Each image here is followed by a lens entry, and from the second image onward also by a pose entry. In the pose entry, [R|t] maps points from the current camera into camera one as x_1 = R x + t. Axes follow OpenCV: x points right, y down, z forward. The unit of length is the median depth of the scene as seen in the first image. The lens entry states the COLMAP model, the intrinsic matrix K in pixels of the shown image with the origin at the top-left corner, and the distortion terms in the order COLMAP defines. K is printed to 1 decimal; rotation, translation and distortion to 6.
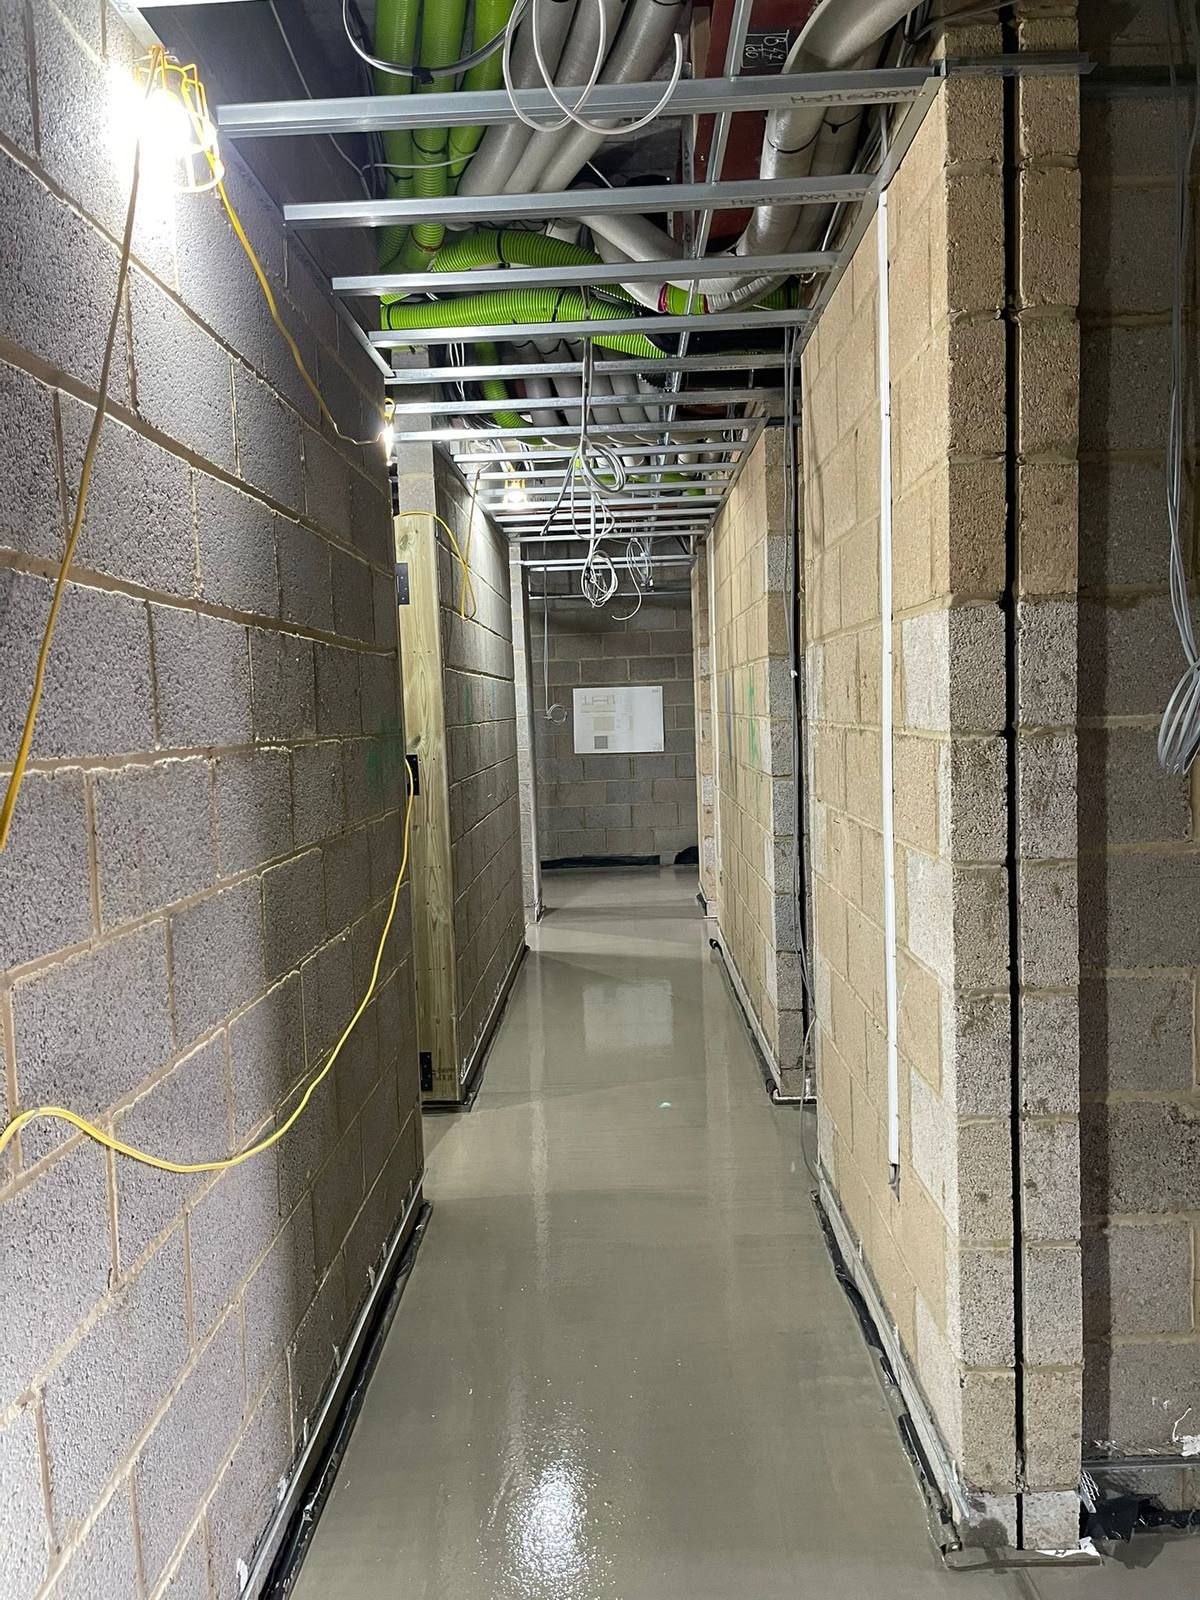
lens RADIAL K [[1262.9, 0, 665.8], [0, 1262.9, 810.1], [0, 0, 1]] dist [0.084214, -0.164622]
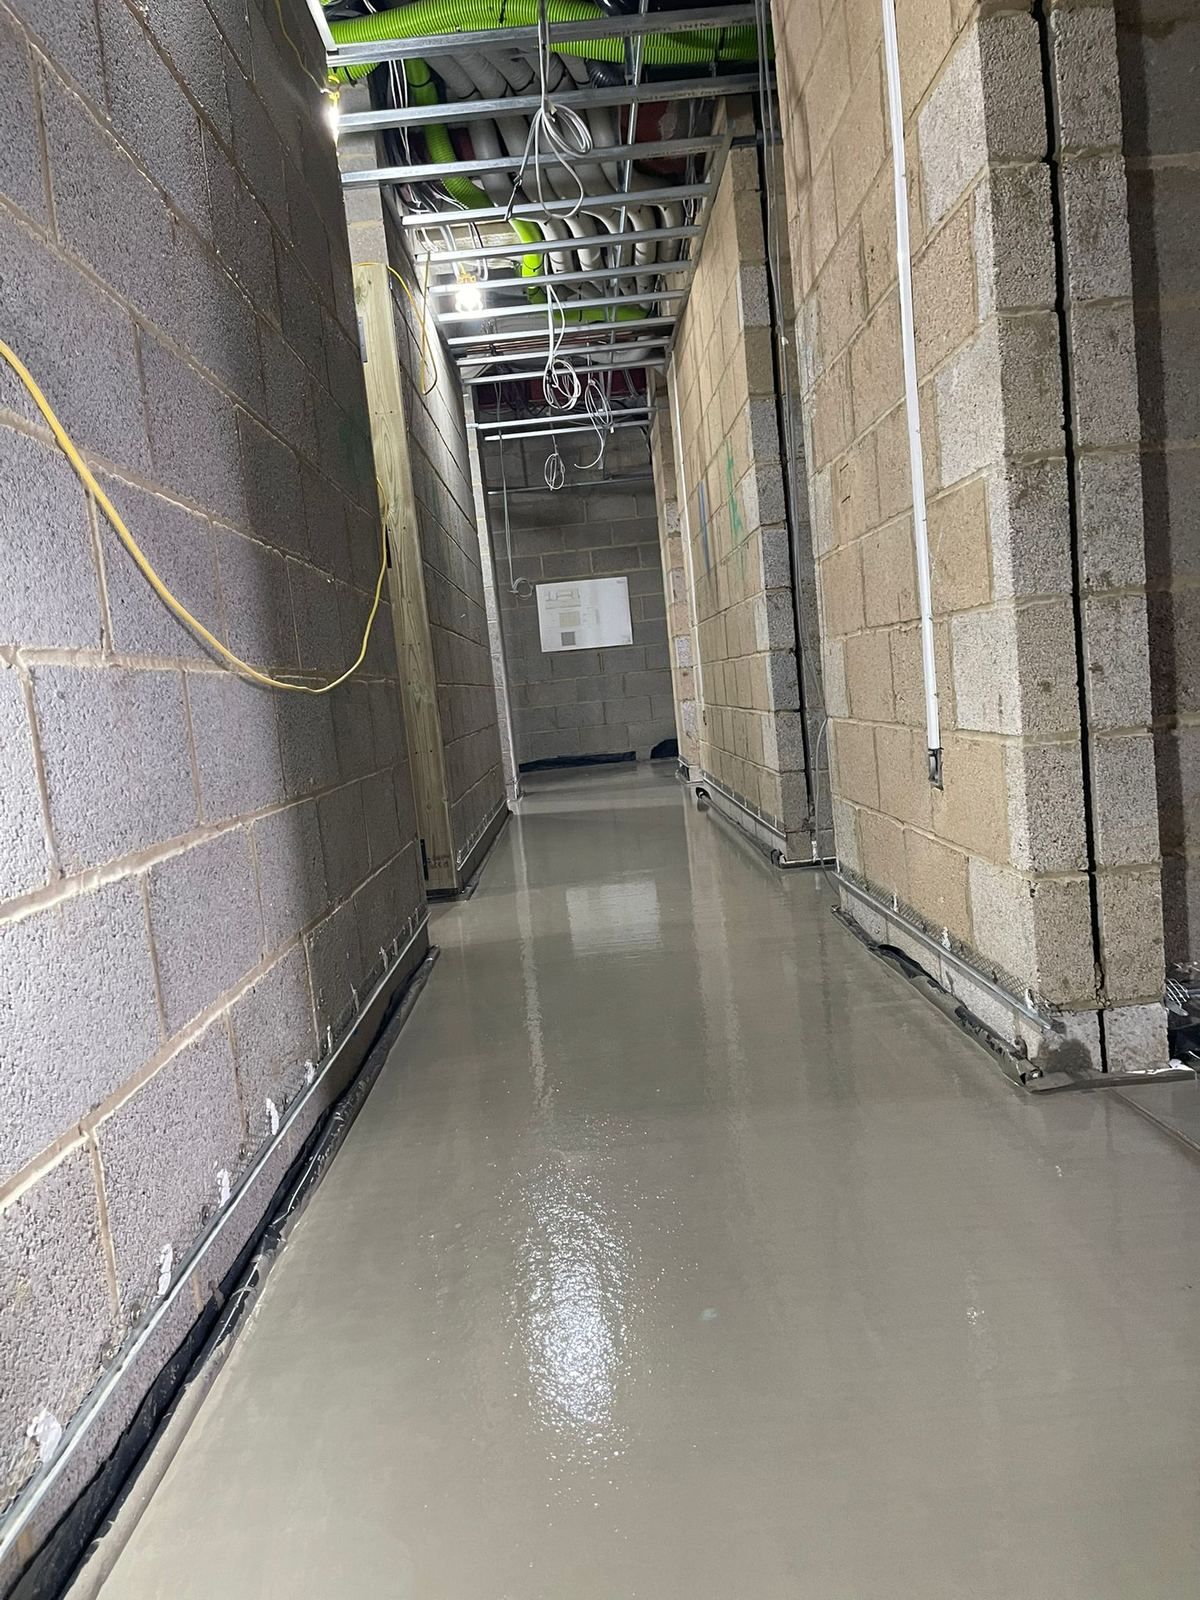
lens RADIAL K [[1262.9, 0, 665.8], [0, 1262.9, 810.1], [0, 0, 1]] dist [0.084214, -0.164622]
pose [[0.997595, -0.064717, 0.024816, -0.054671], [0.063924, 0.997457, 0.031525, 0.337754], [-0.026793, -0.029862, 0.999195, 0.076826]]
